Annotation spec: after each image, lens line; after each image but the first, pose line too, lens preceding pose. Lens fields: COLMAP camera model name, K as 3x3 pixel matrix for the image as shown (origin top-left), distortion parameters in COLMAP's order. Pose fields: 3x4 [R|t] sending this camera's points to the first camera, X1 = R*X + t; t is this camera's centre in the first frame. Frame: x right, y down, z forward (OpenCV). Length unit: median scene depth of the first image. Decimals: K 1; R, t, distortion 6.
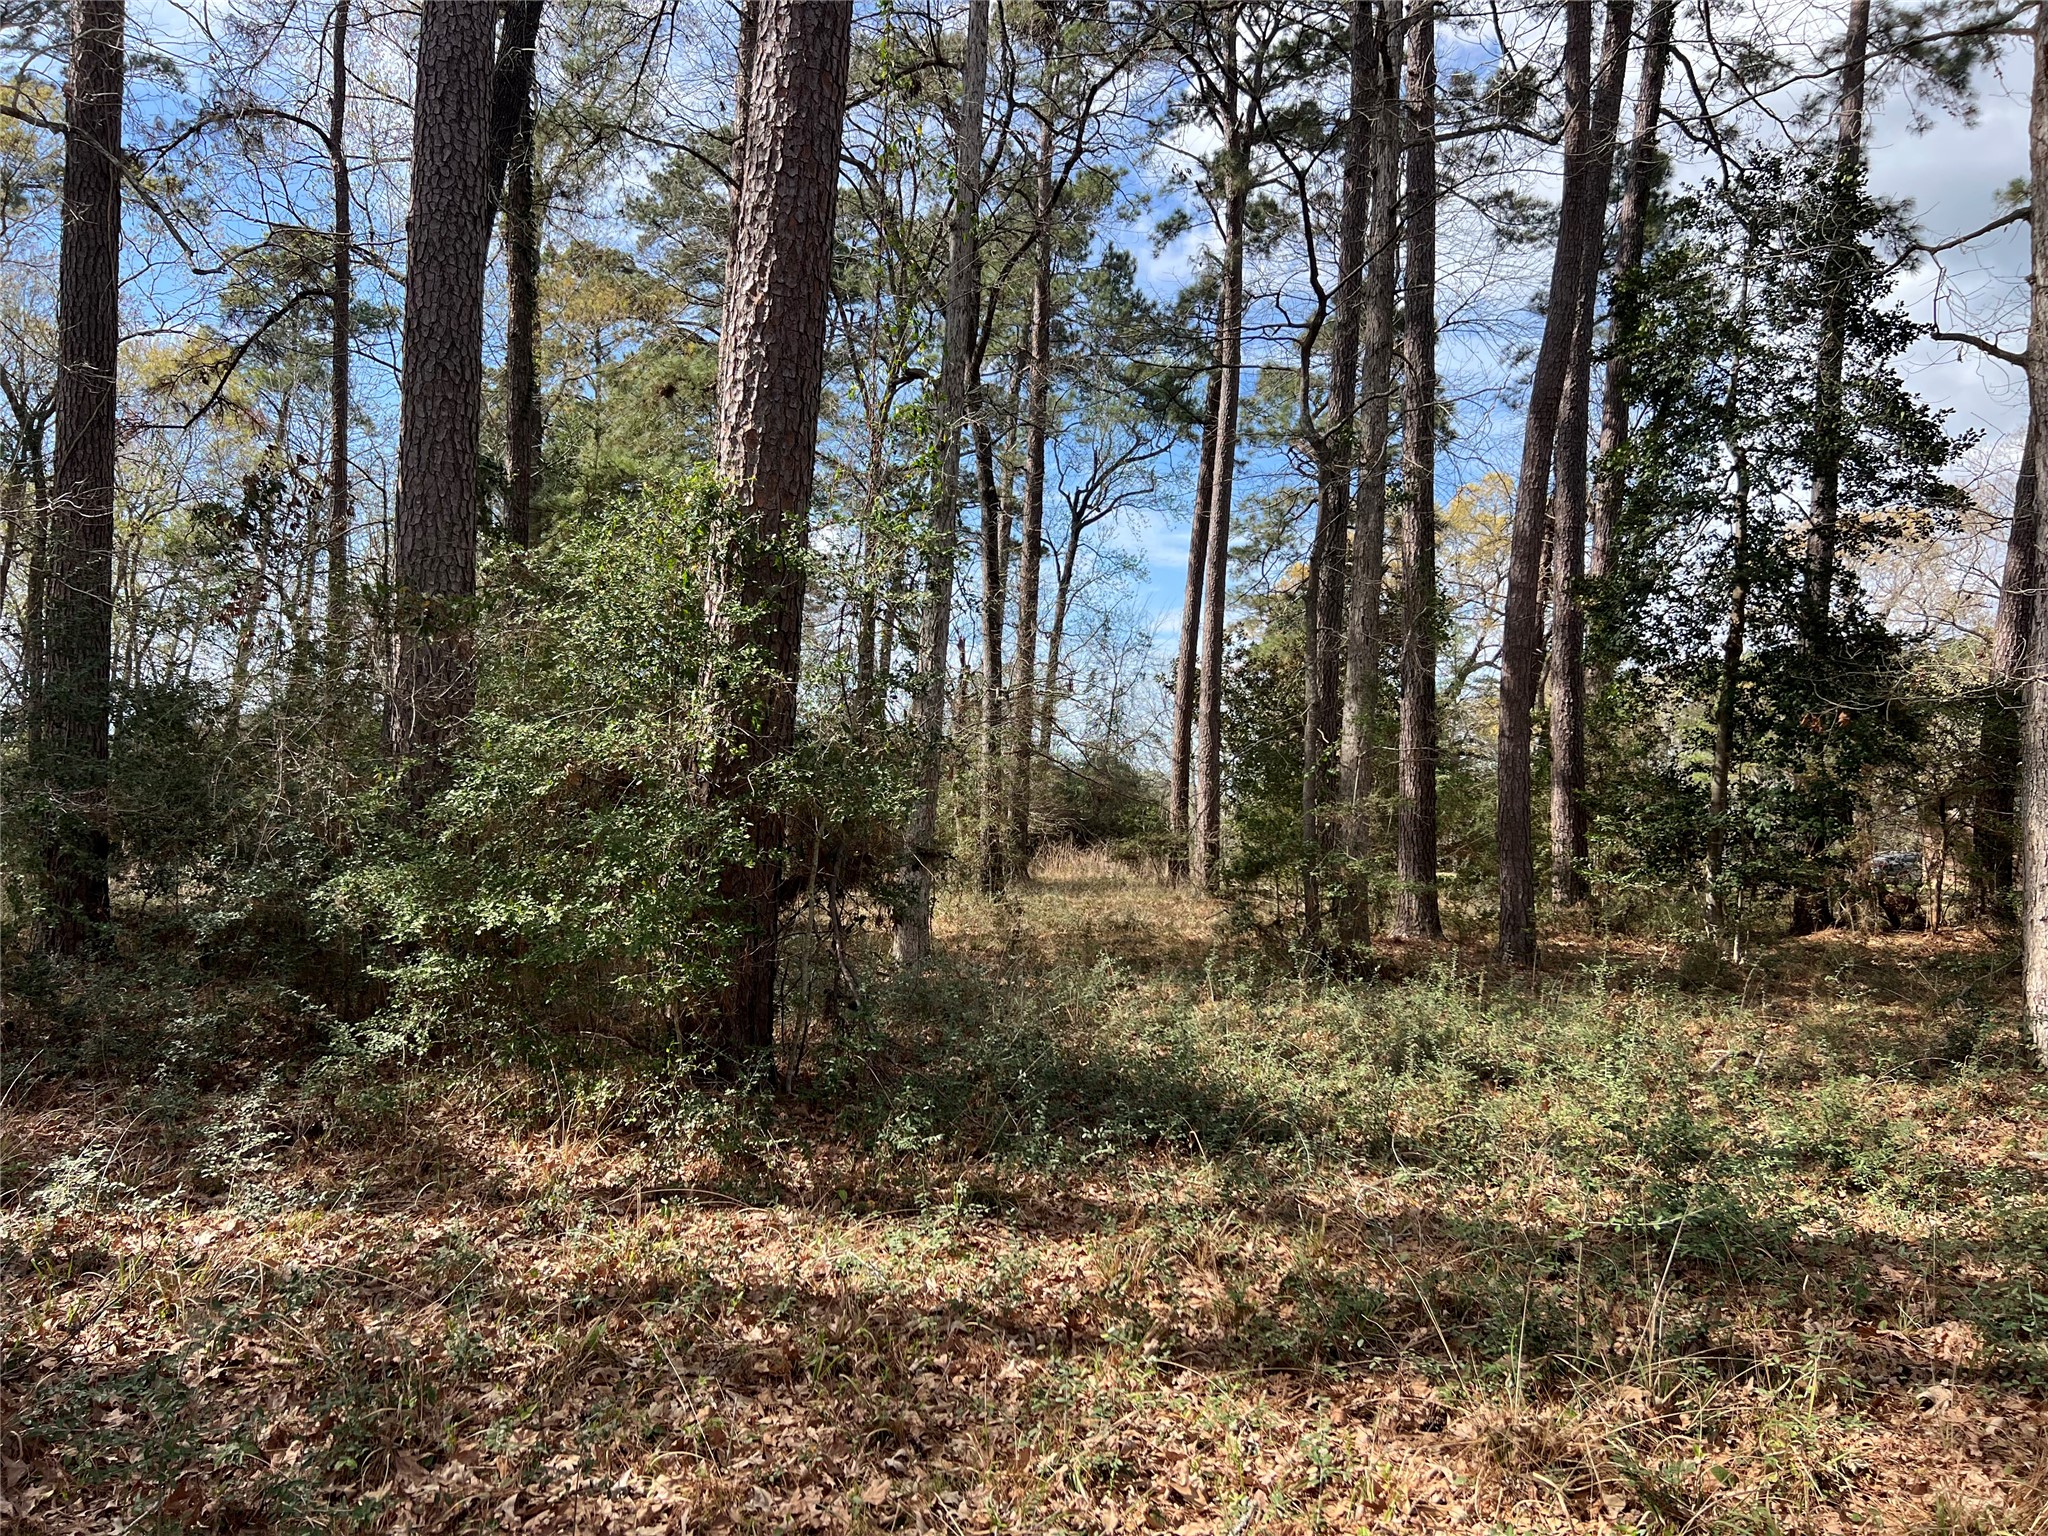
lens RADIAL K [[1528.1, 0, 1024.0], [0, 1528.1, 768.0], [0, 0, 1]] dist [0.007926, 0.006537]
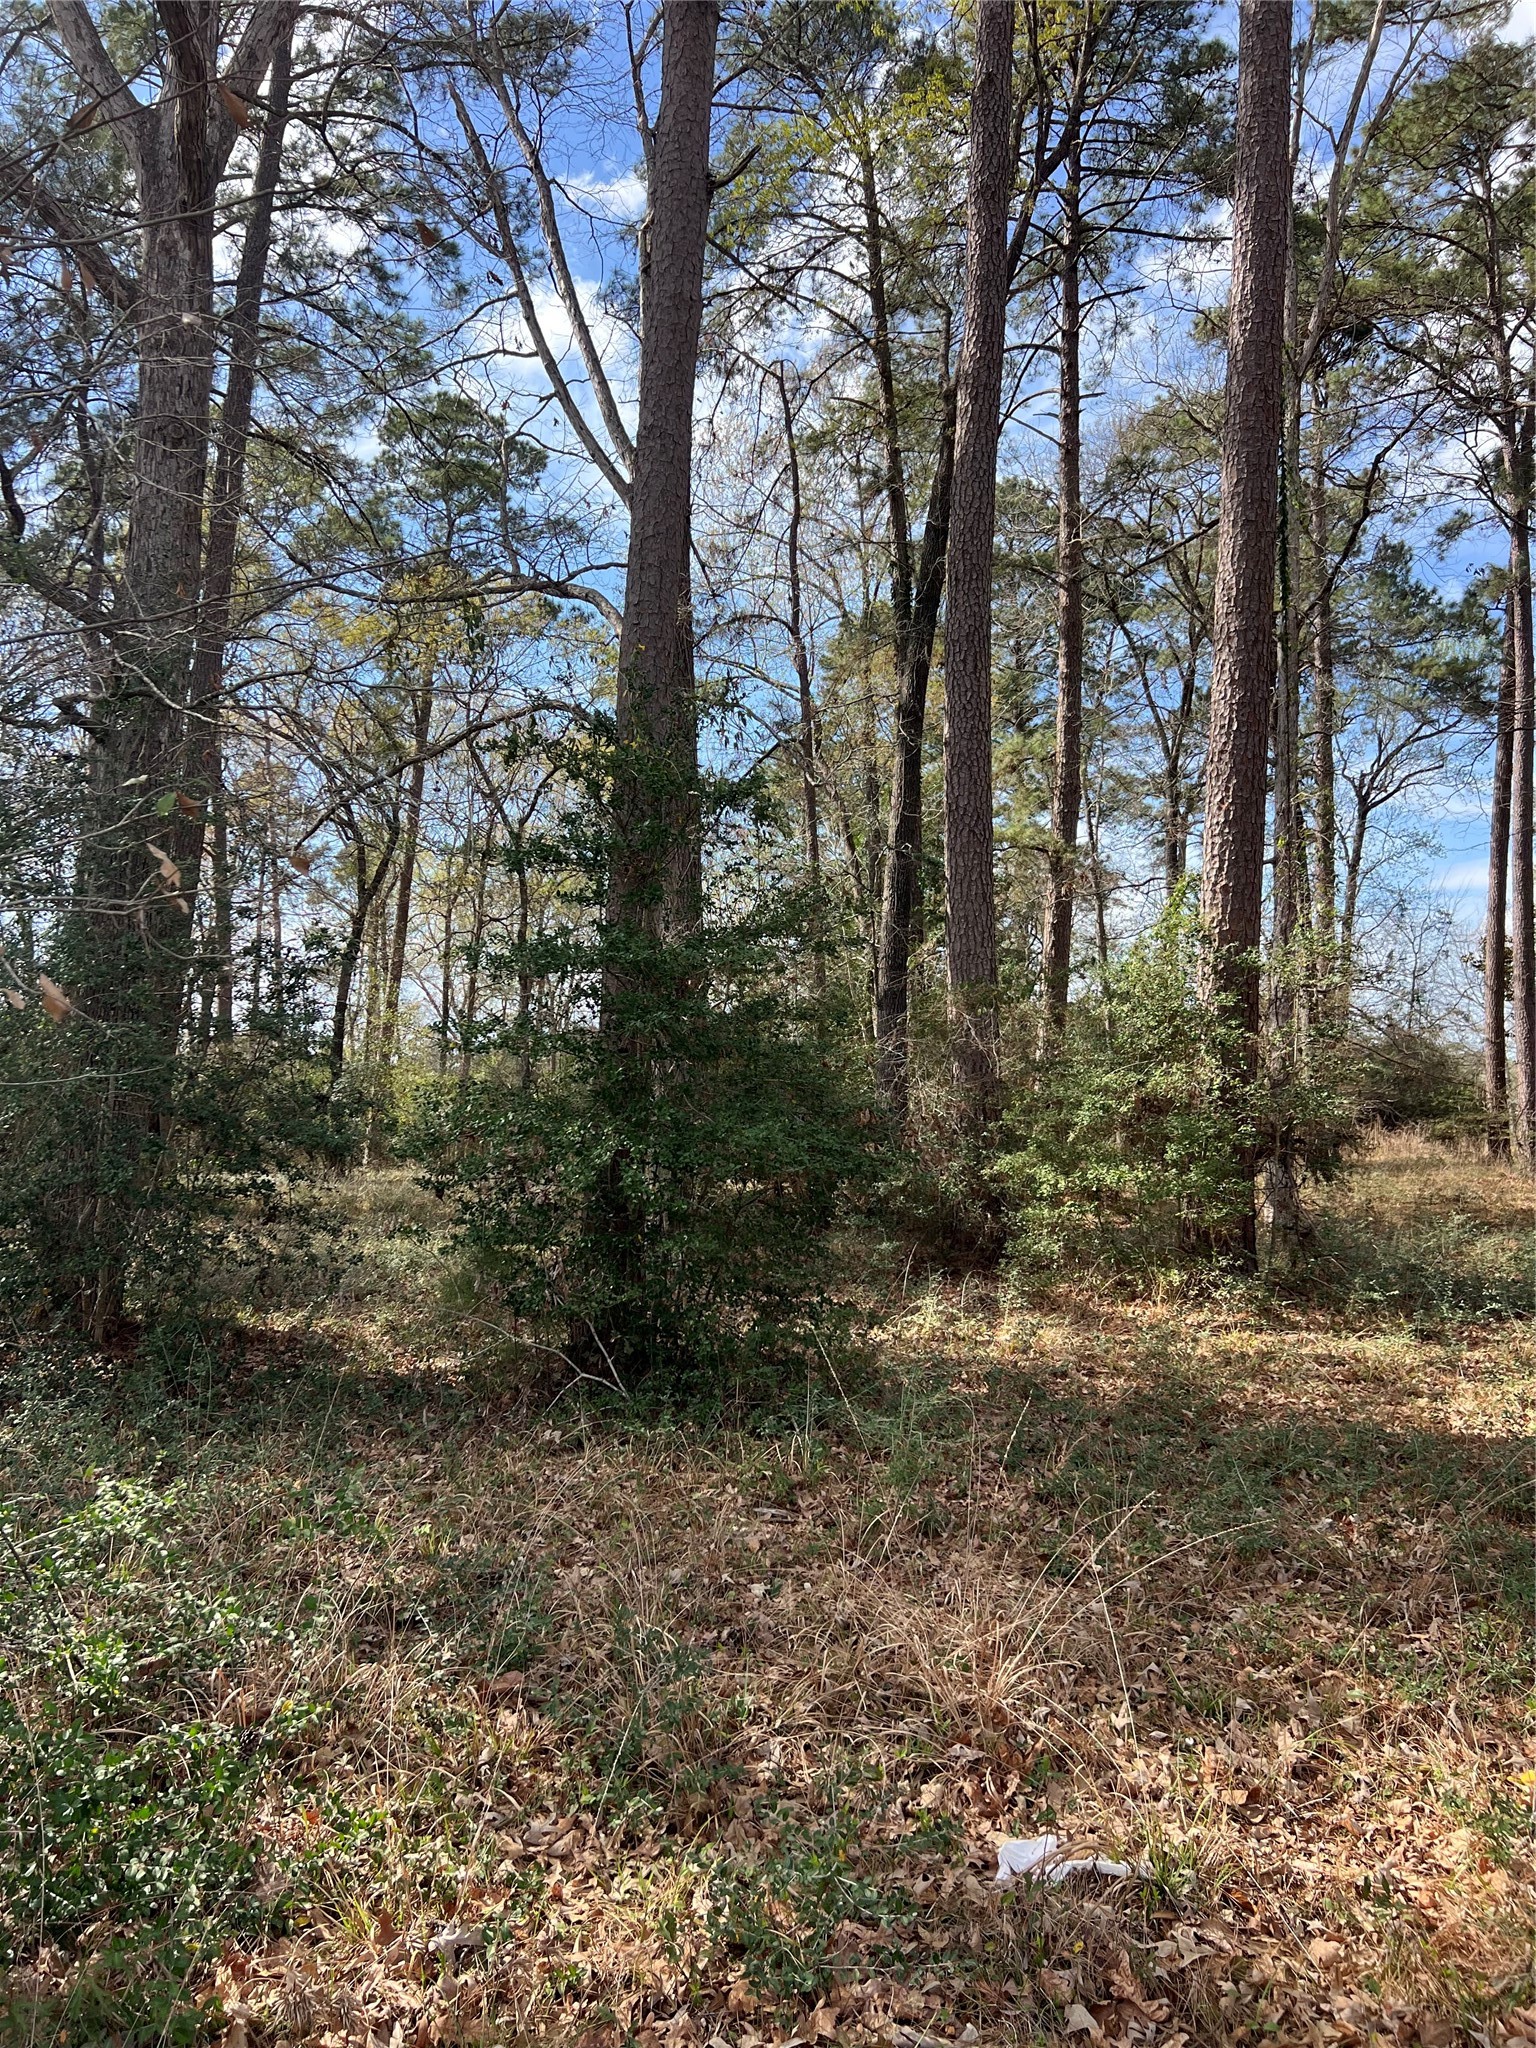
lens RADIAL K [[1528.1, 0, 780.1], [0, 1528.1, 998.8], [0, 0, 1]] dist [0.007926, 0.006537]
pose [[0.944997, -0.058330, -0.321836, -0.019038], [0.045995, 0.997891, -0.045807, -0.007809], [0.323829, 0.028485, 0.945687, -0.125461]]
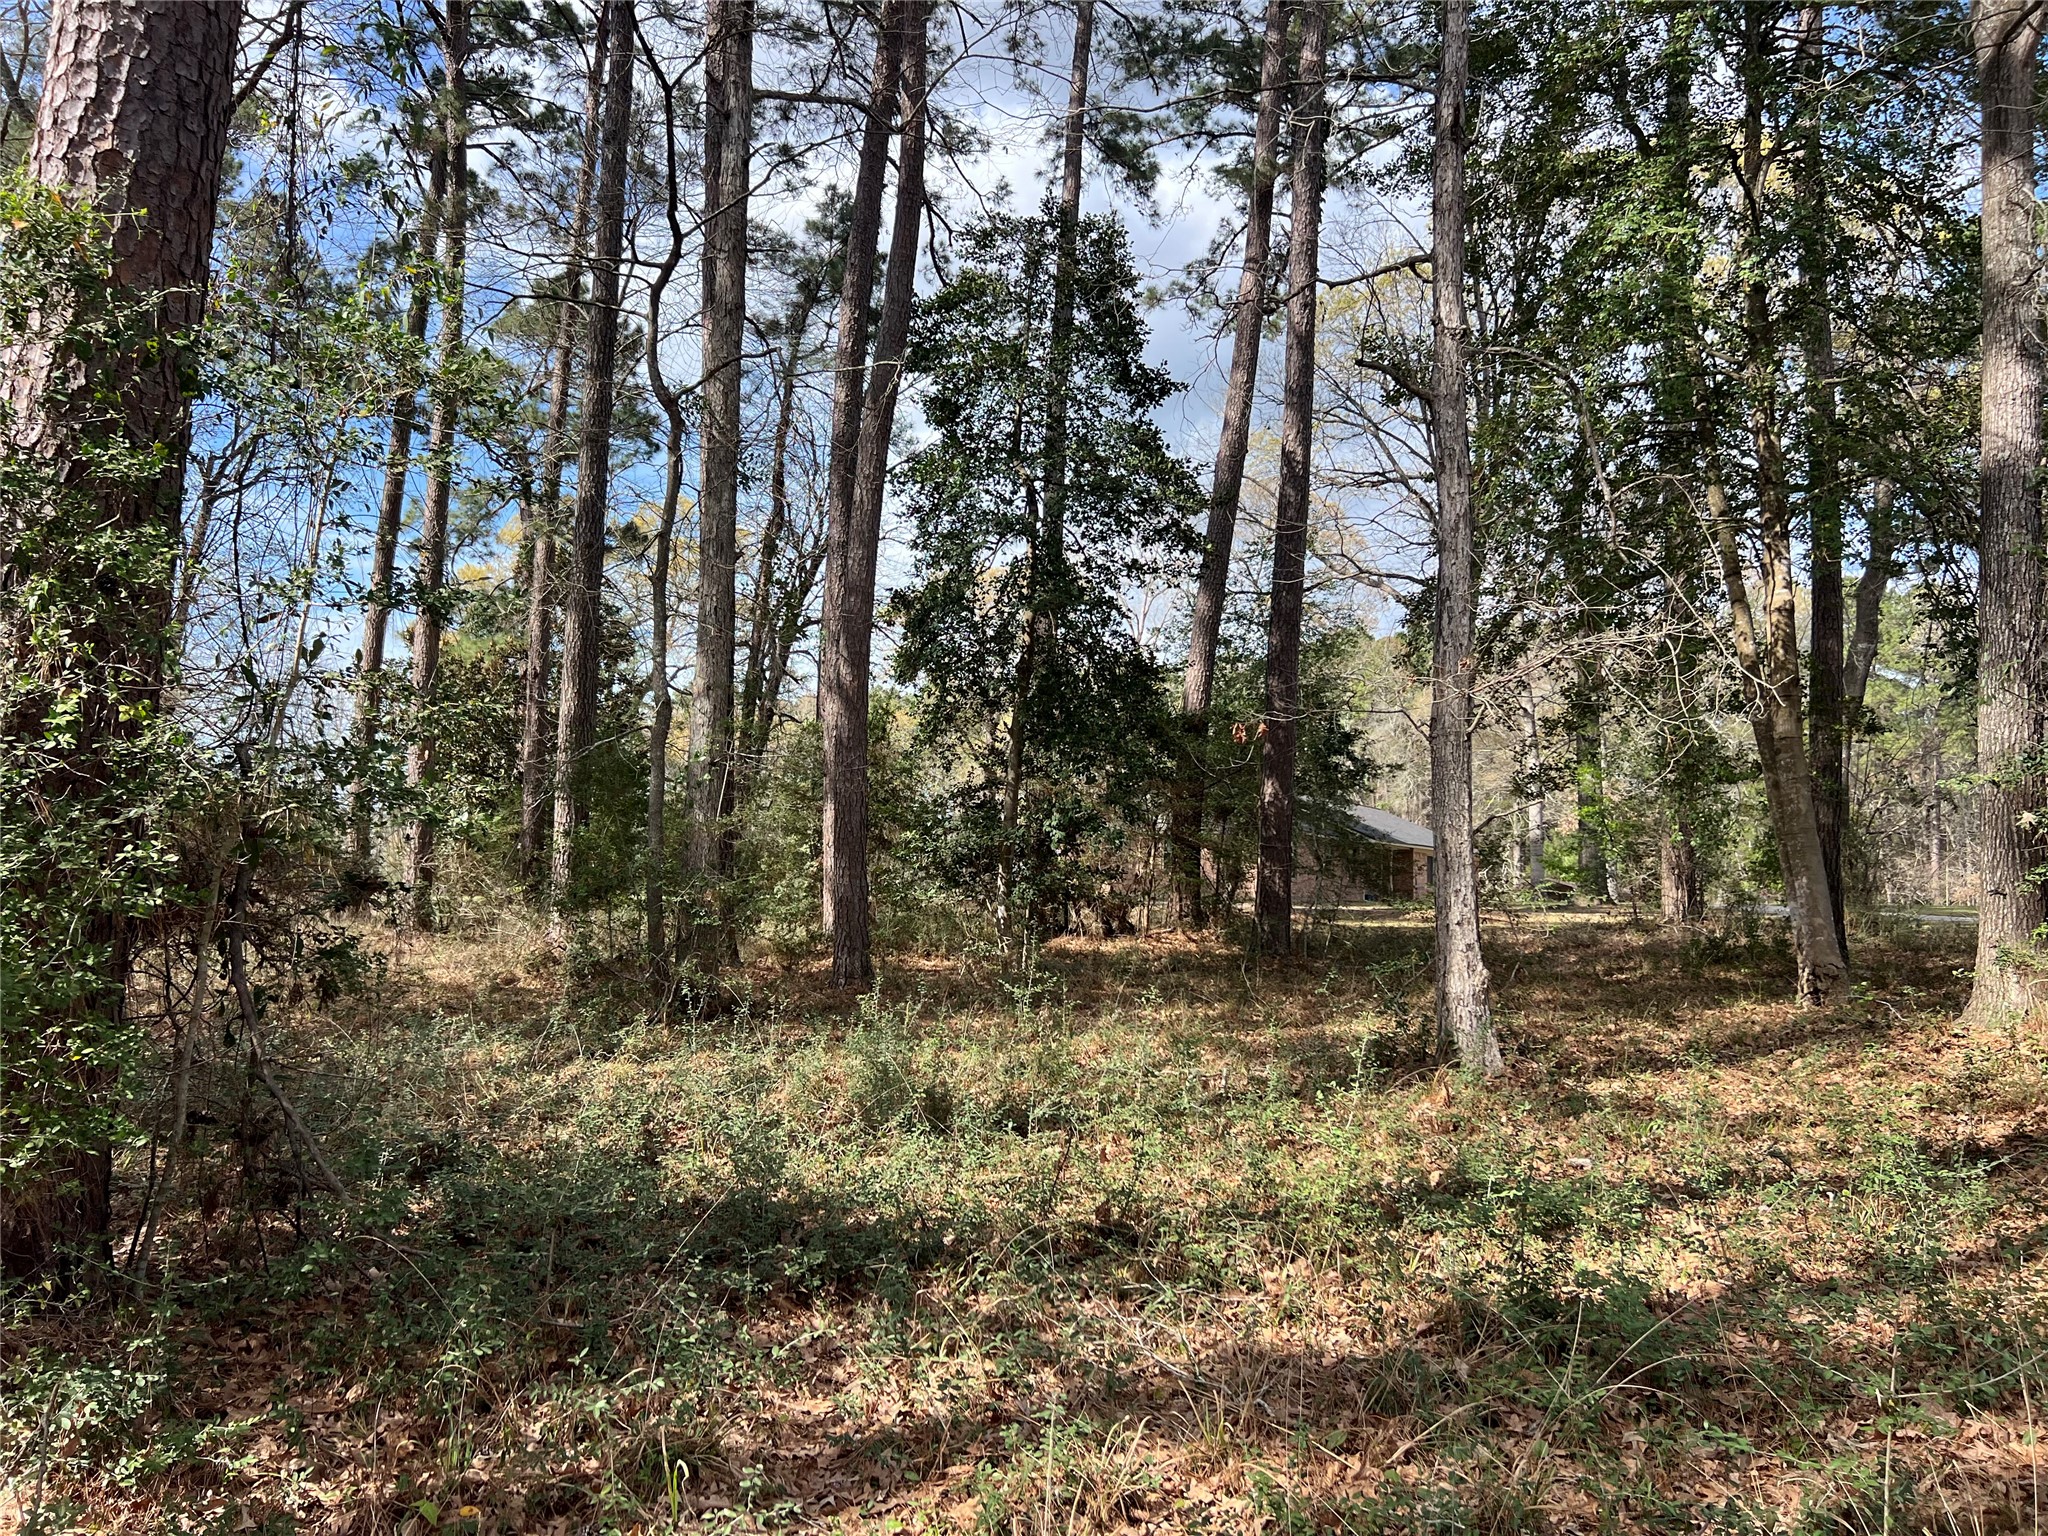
lens RADIAL K [[1500.6, 0, 1026.8], [0, 1500.6, 801.7], [0, 0, 1]] dist [-0.005501, -0.046053]
pose [[0.847884, 0.009435, 0.530098, -0.031182], [-0.015420, 0.999858, 0.006868, 0.001950], [-0.529957, -0.013997, 0.847909, 0.062250]]
